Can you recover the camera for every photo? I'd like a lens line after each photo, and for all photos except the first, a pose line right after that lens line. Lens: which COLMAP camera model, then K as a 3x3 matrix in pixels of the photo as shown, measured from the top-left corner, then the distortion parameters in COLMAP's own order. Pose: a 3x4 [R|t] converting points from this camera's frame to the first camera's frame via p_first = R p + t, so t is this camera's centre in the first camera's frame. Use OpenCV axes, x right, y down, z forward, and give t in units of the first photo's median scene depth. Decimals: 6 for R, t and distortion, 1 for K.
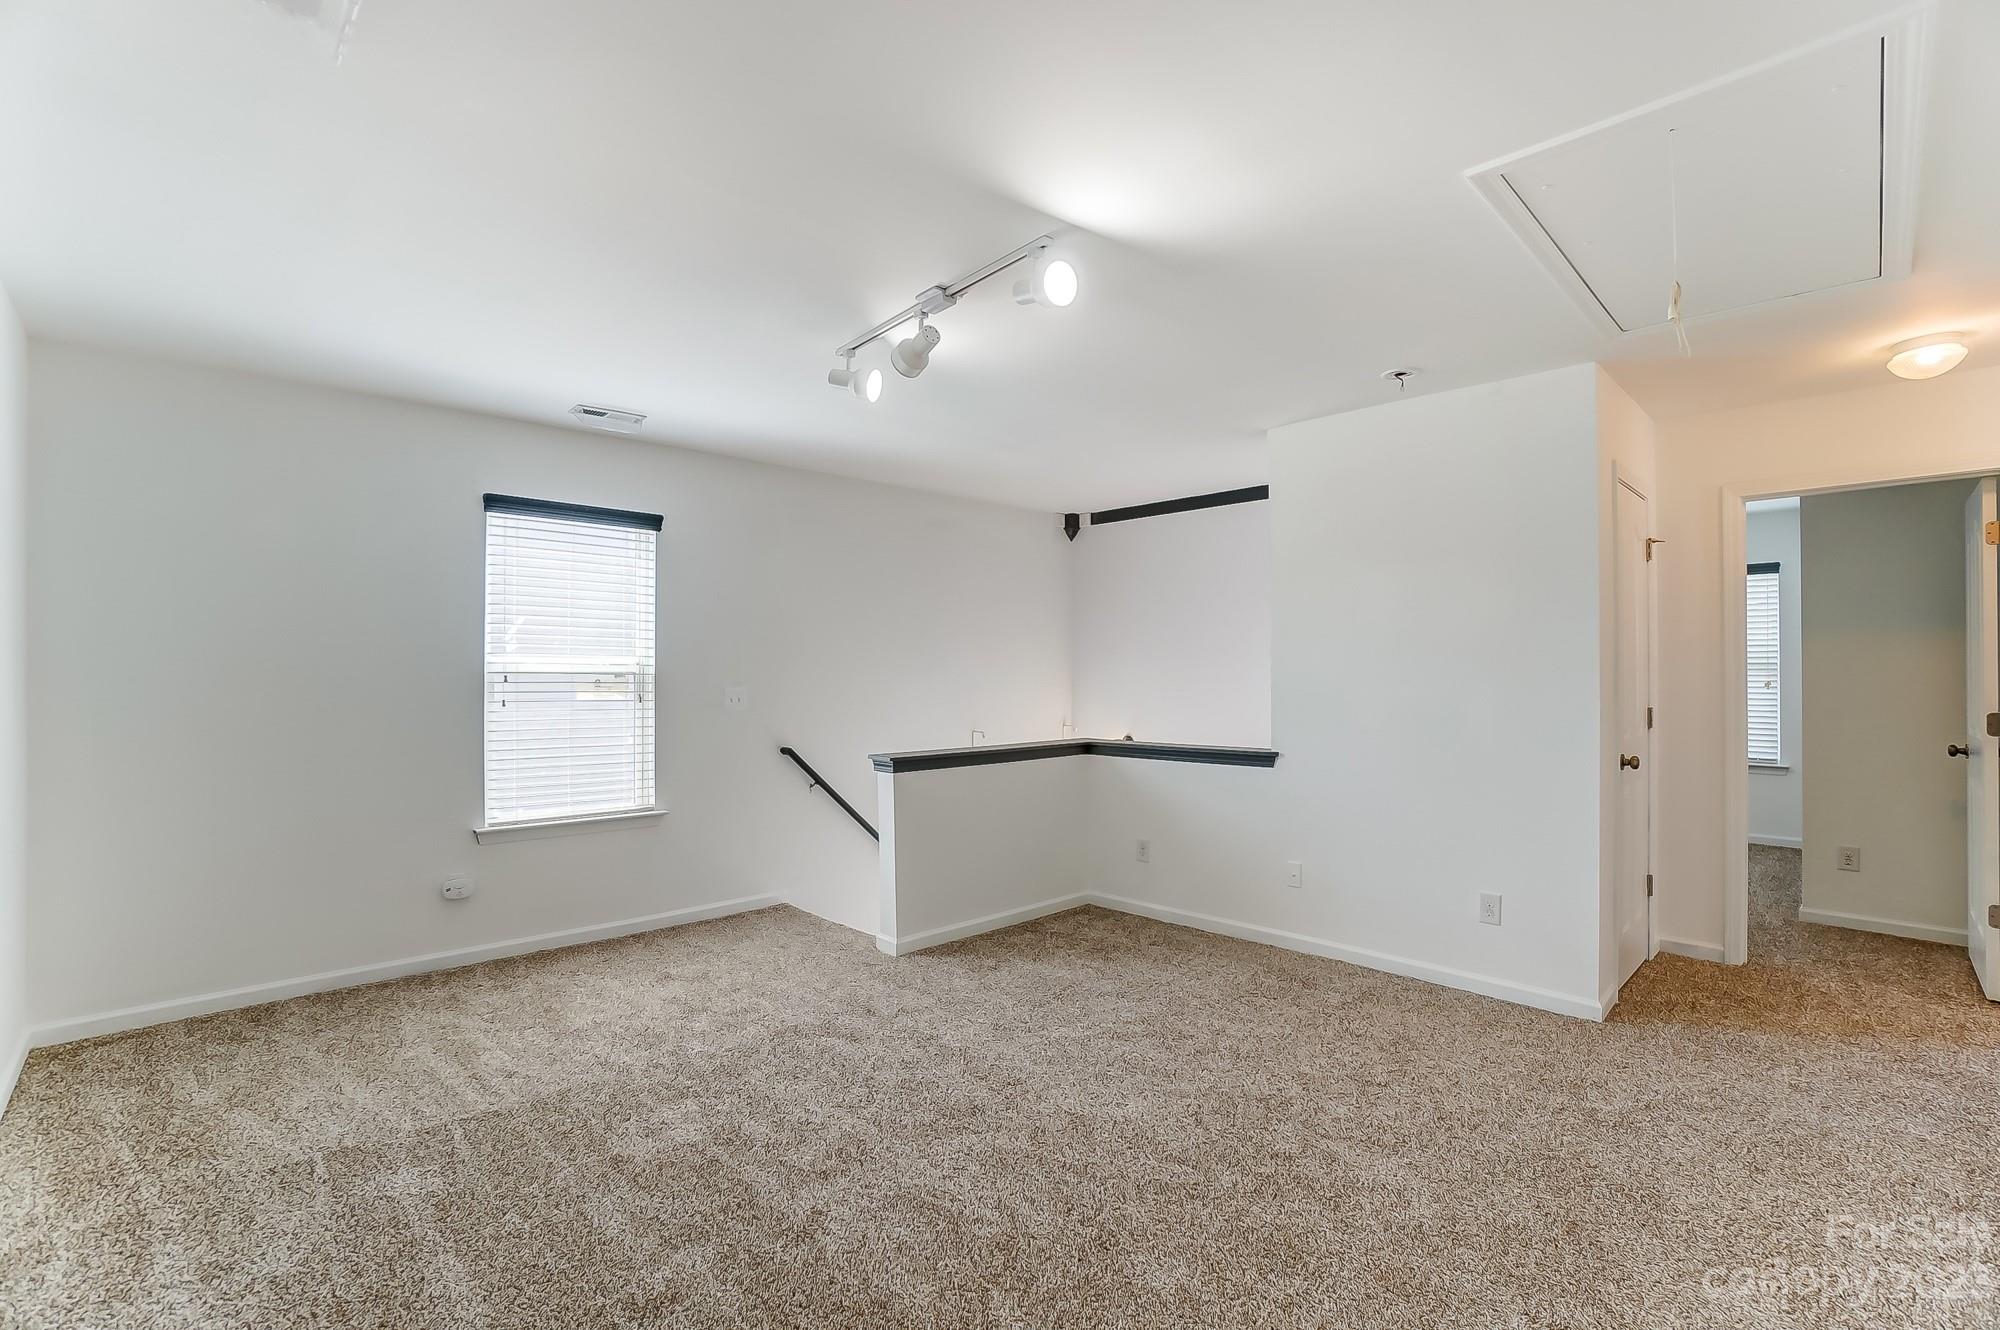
lens RADIAL K [[878.7, 0, 998.2], [0, 878.7, 653.3], [0, 0, 1]] dist [-0.057724, 0.017706]
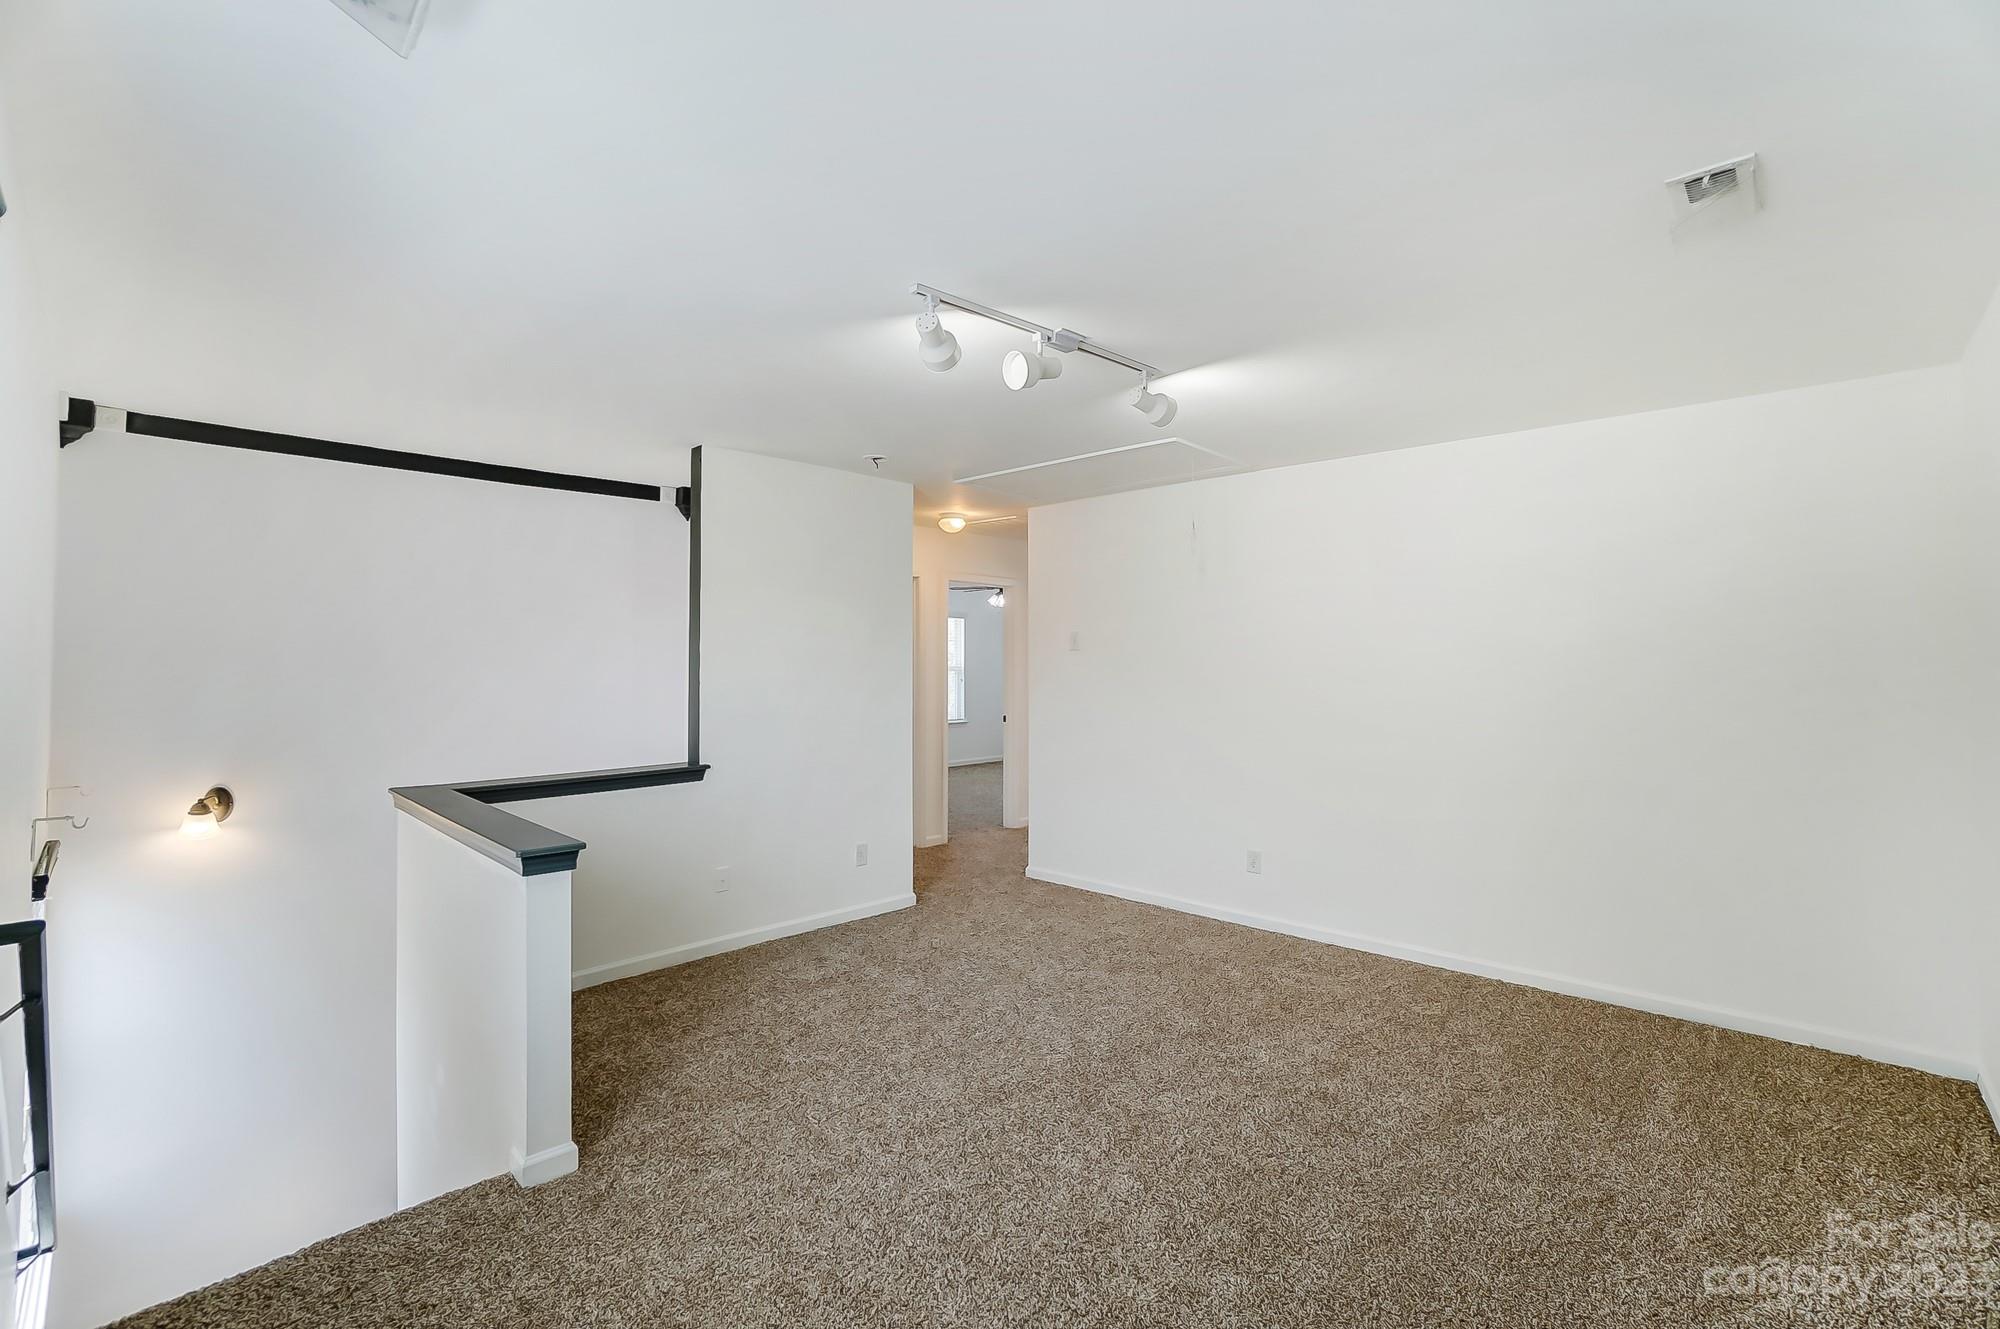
lens RADIAL K [[878.7, 0, 998.2], [0, 878.7, 652.8], [0, 0, 1]] dist [-0.057724, 0.017706]
pose [[-0.046719, 0.021113, 0.998685, -0.771831], [-0.014327, 0.999660, -0.021804, 0.000446], [-0.998805, -0.015327, -0.046401, 0.773290]]
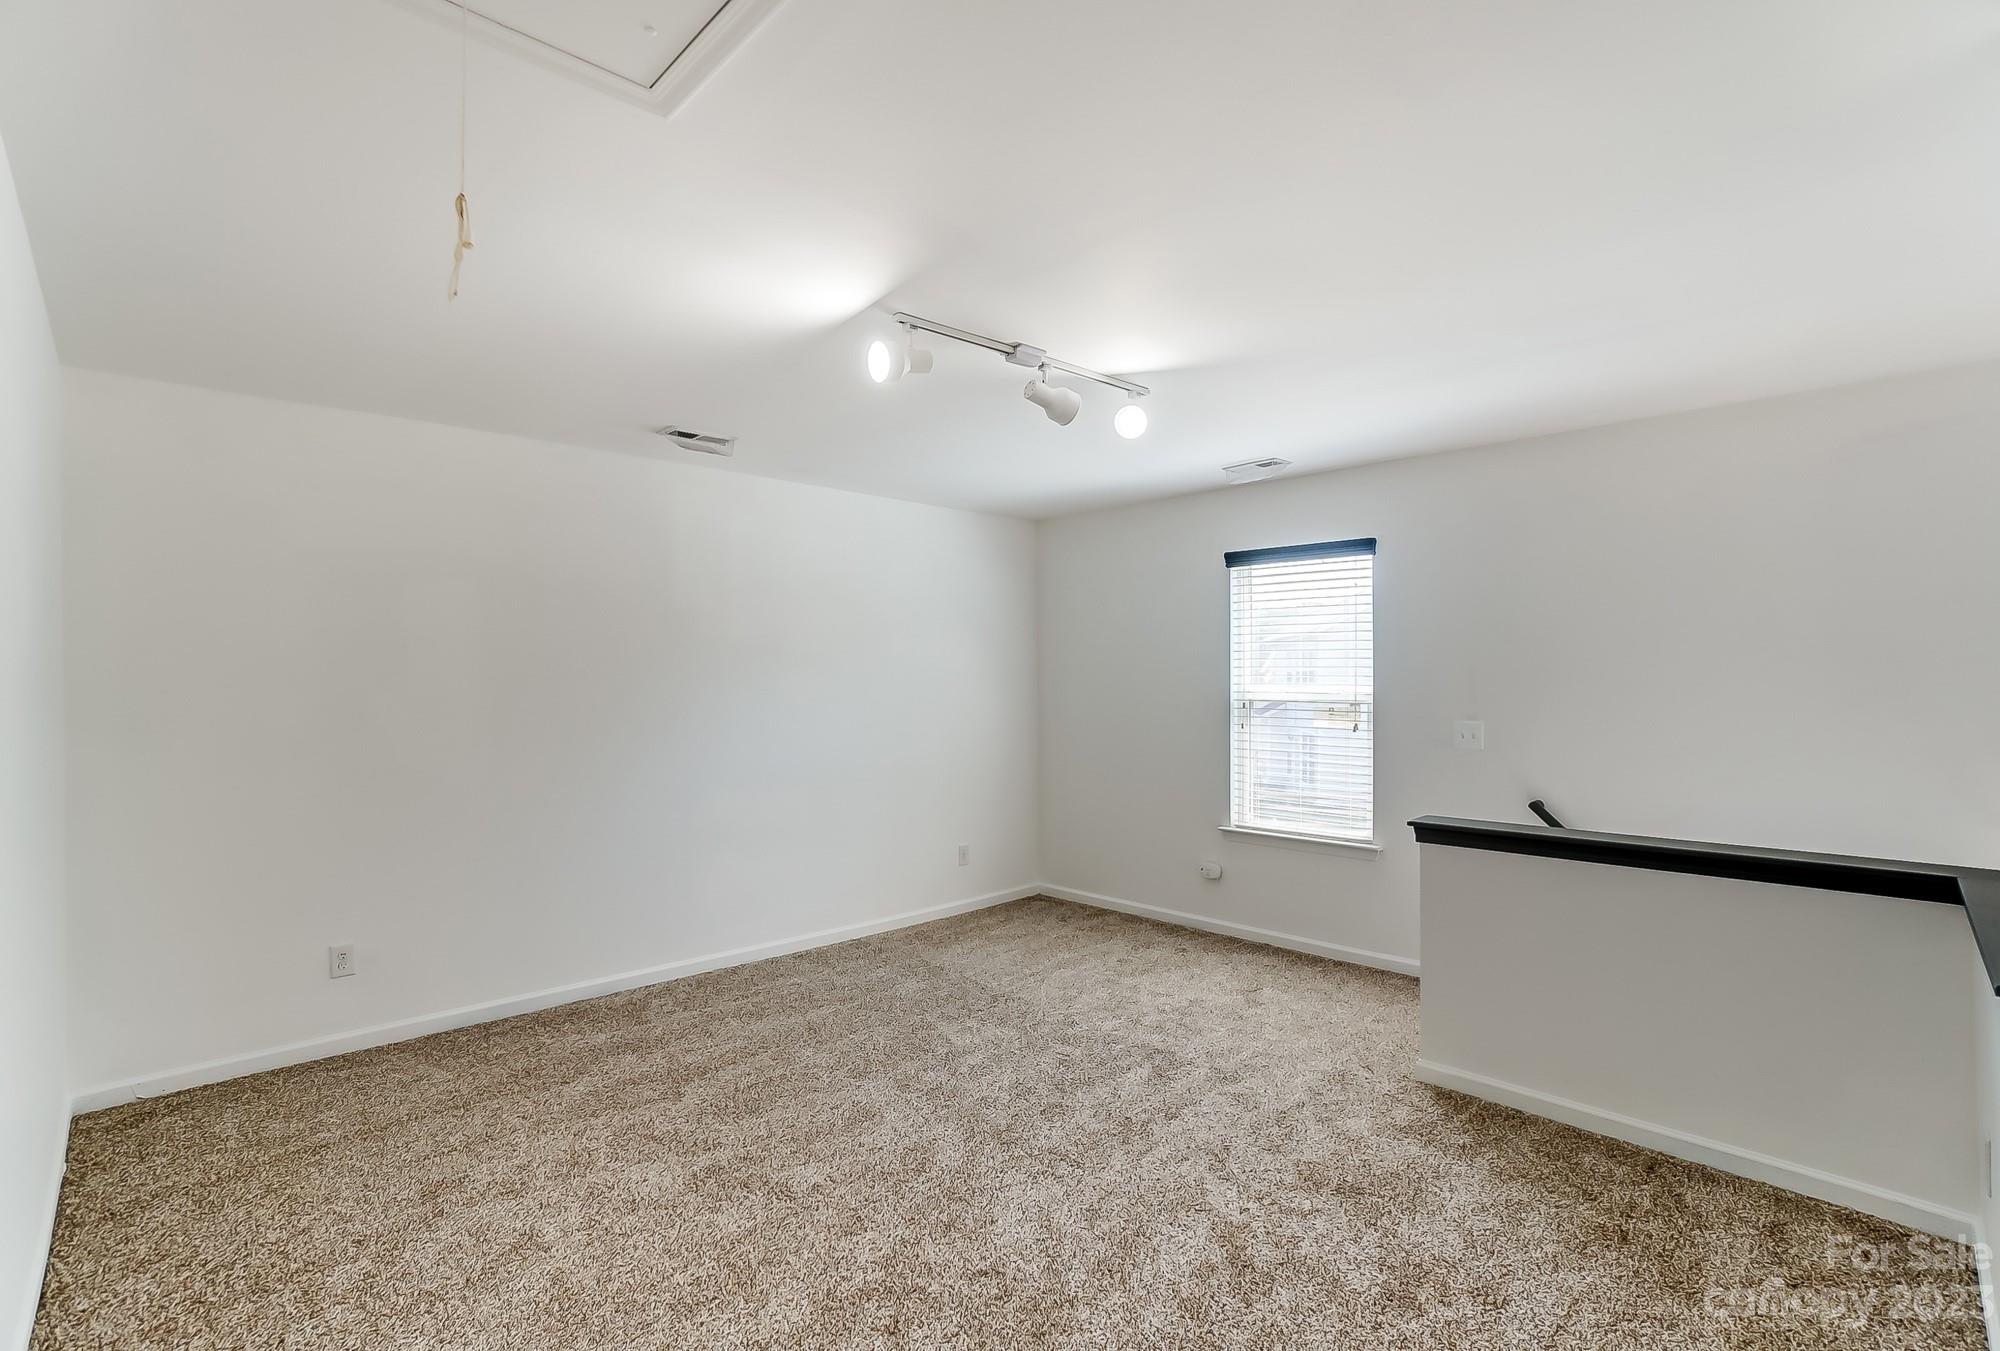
lens RADIAL K [[937.4, 0, 1000.0], [0, 937.4, 675.5], [0, 0, 1]] dist [-0.071083, 0.026846]
pose [[0.009455, -0.003798, -0.999948, 0.715222], [0.024157, 0.999702, -0.003568, -0.015838], [0.999663, -0.024122, 0.009544, 0.658705]]
